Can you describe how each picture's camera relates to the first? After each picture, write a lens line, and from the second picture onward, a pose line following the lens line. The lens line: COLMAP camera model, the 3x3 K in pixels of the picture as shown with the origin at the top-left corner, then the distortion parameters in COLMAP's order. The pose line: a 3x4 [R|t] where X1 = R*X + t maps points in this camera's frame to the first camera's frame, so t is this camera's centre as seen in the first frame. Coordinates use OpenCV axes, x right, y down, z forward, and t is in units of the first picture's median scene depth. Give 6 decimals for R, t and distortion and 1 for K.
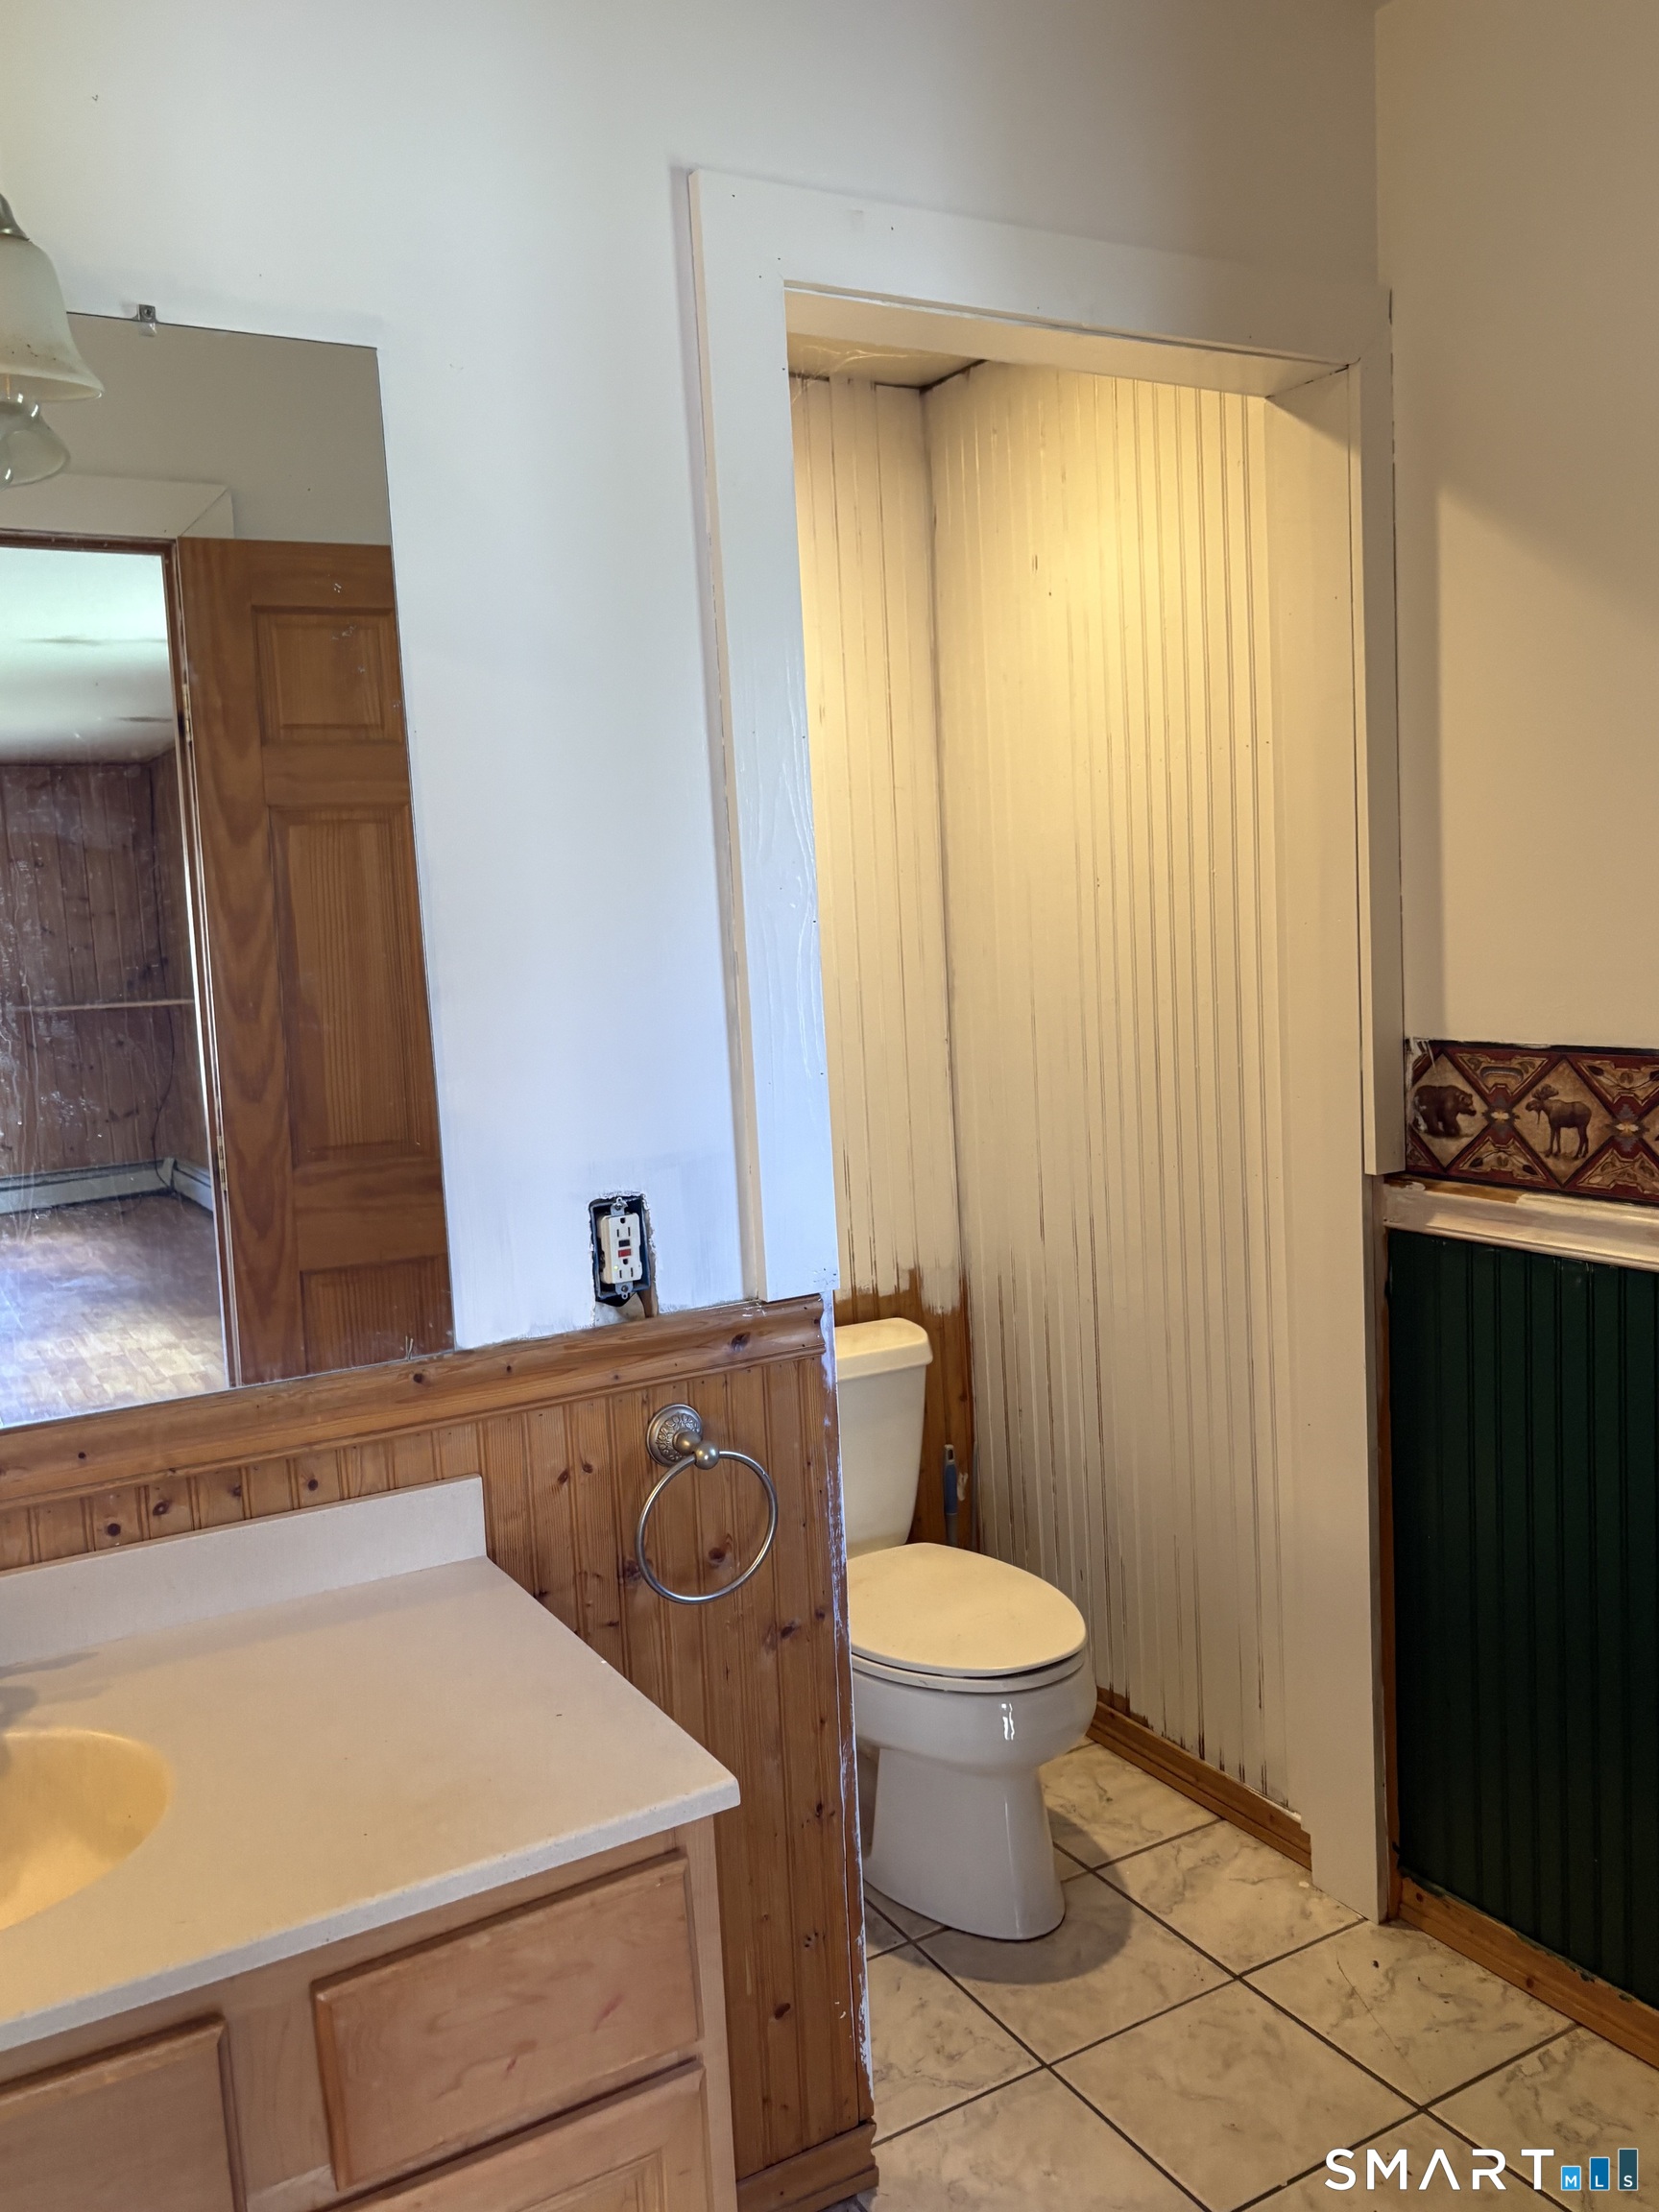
lens RADIAL K [[1764.8, 0, 817.7], [0, 1764.8, 1104.1], [0, 0, 1]] dist [0.022790, -0.030571]
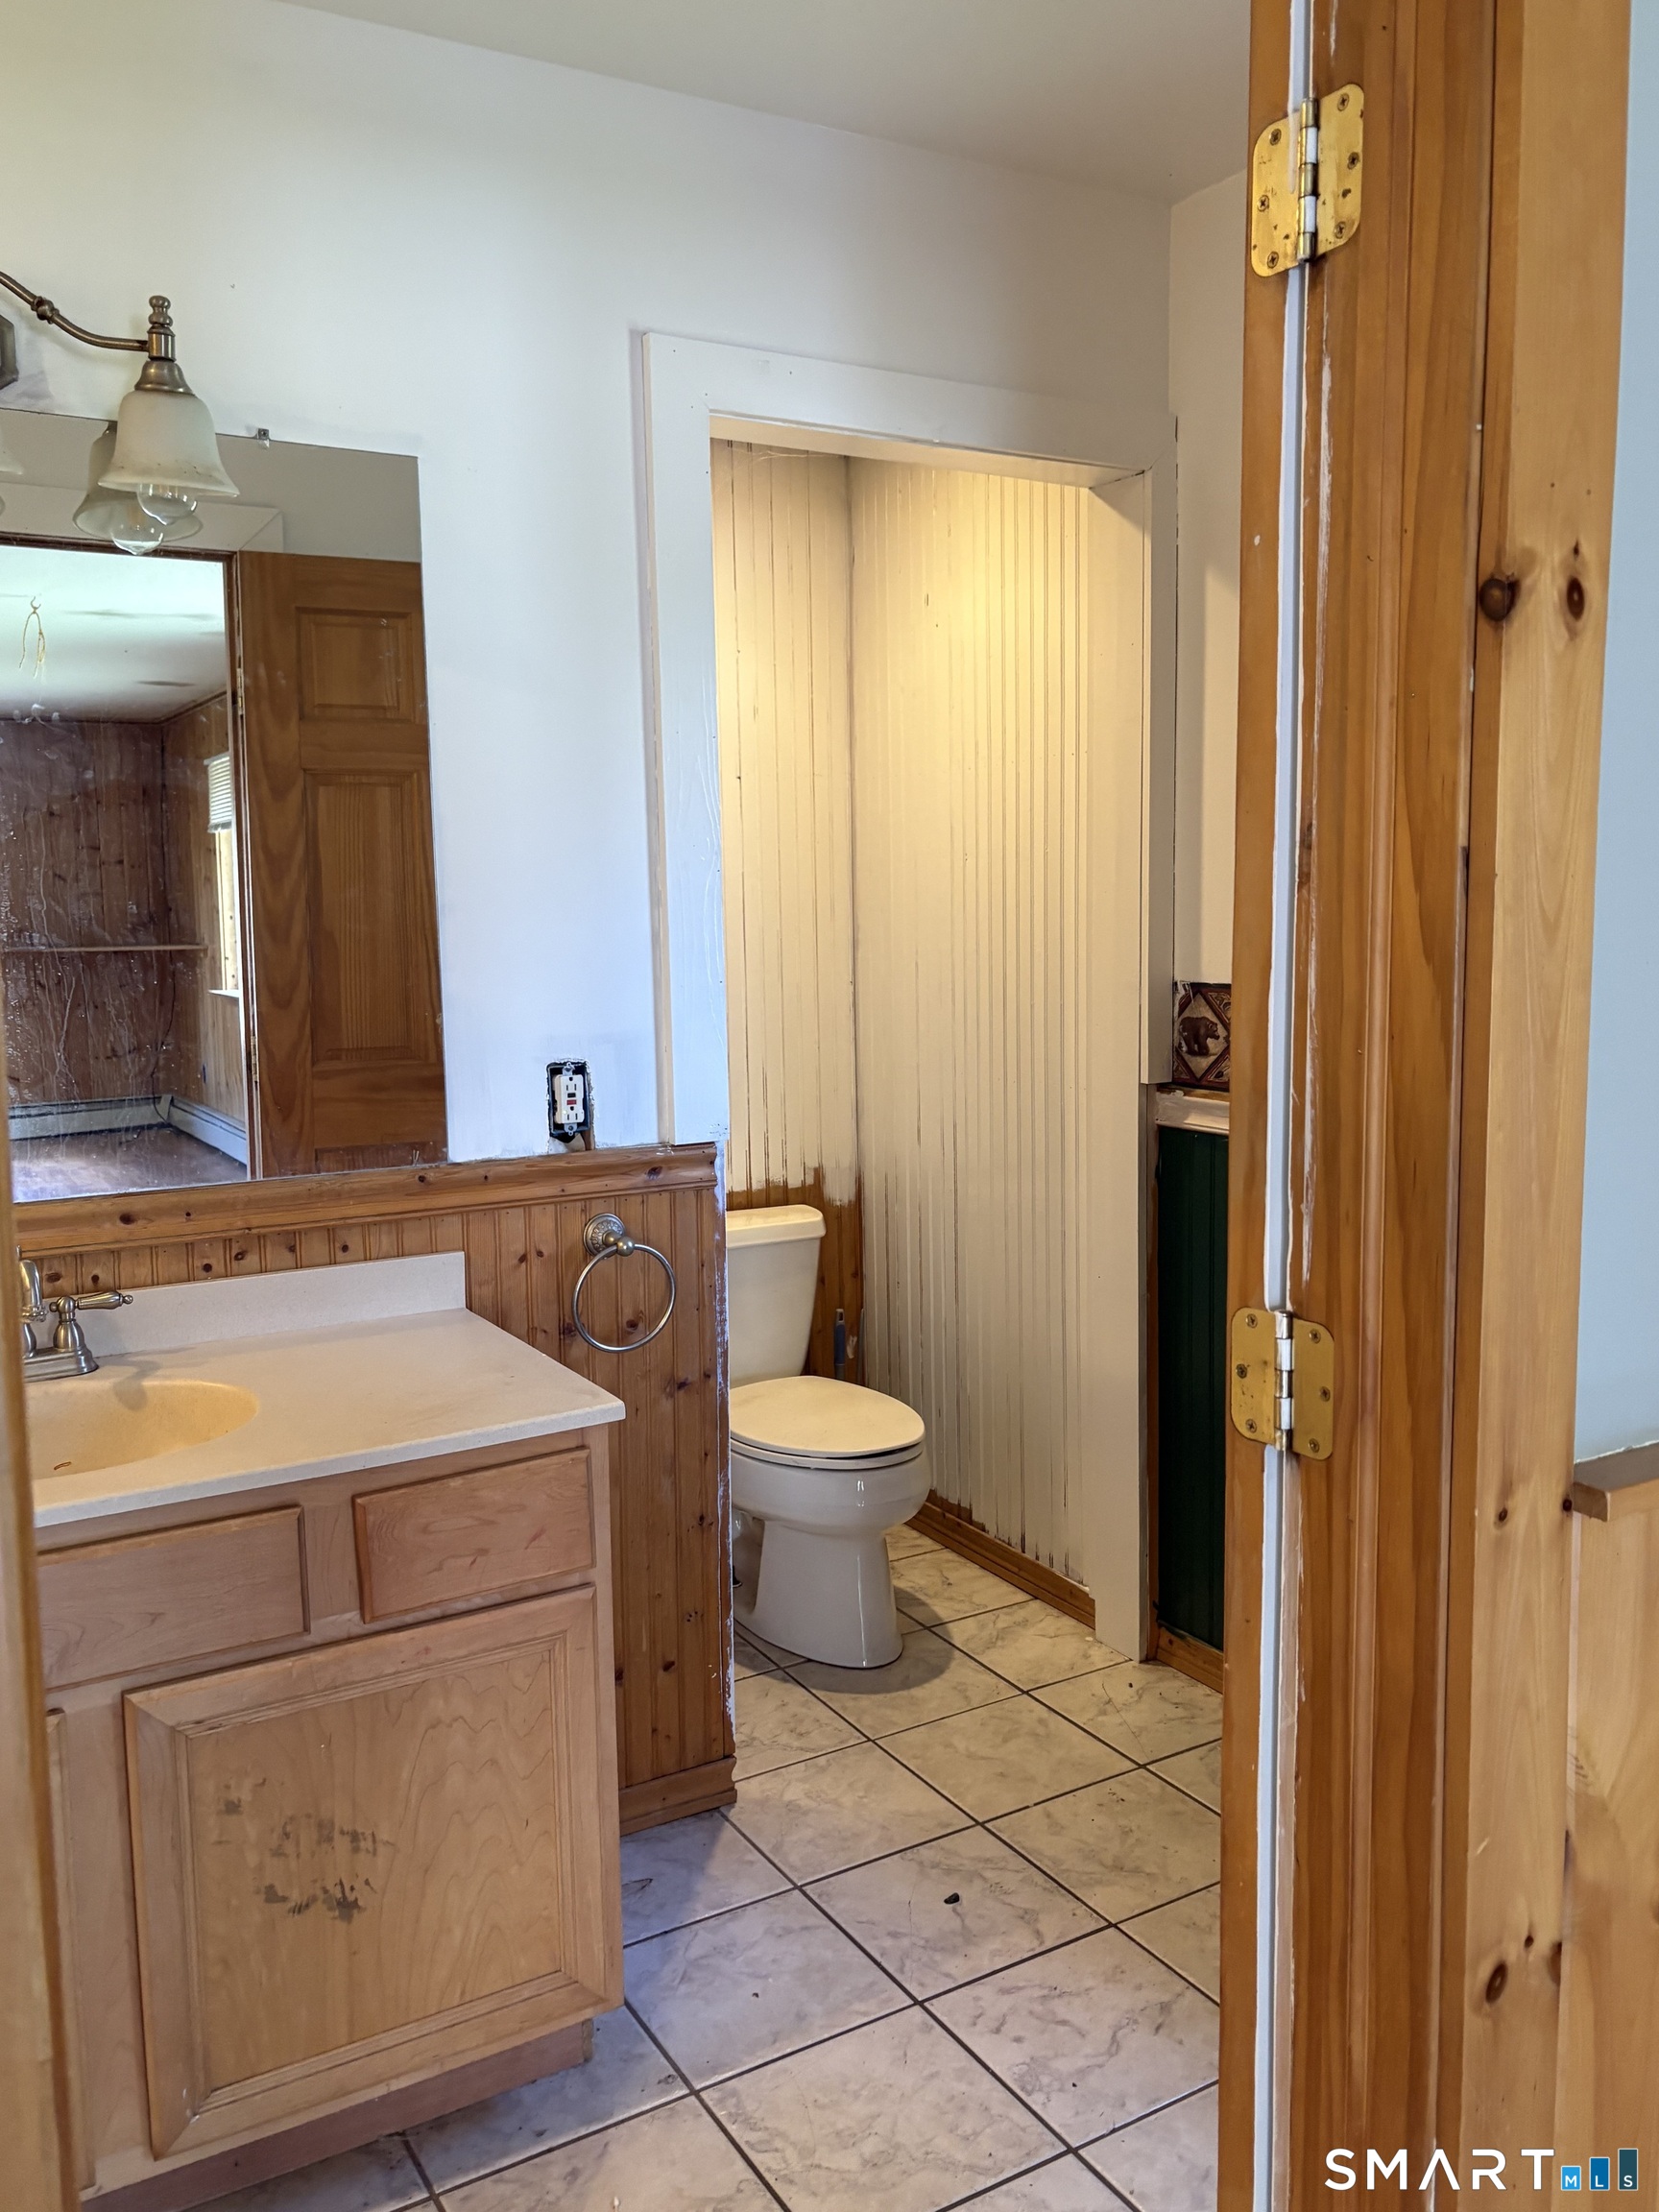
lens RADIAL K [[1764.8, 0, 836.1], [0, 1764.8, 1096.6], [0, 0, 1]] dist [0.022790, -0.030571]
pose [[0.999155, 0.035465, 0.020765, 0.057097], [-0.035591, 0.999350, 0.005709, 0.052159], [-0.020549, -0.006443, 0.999768, -0.322782]]
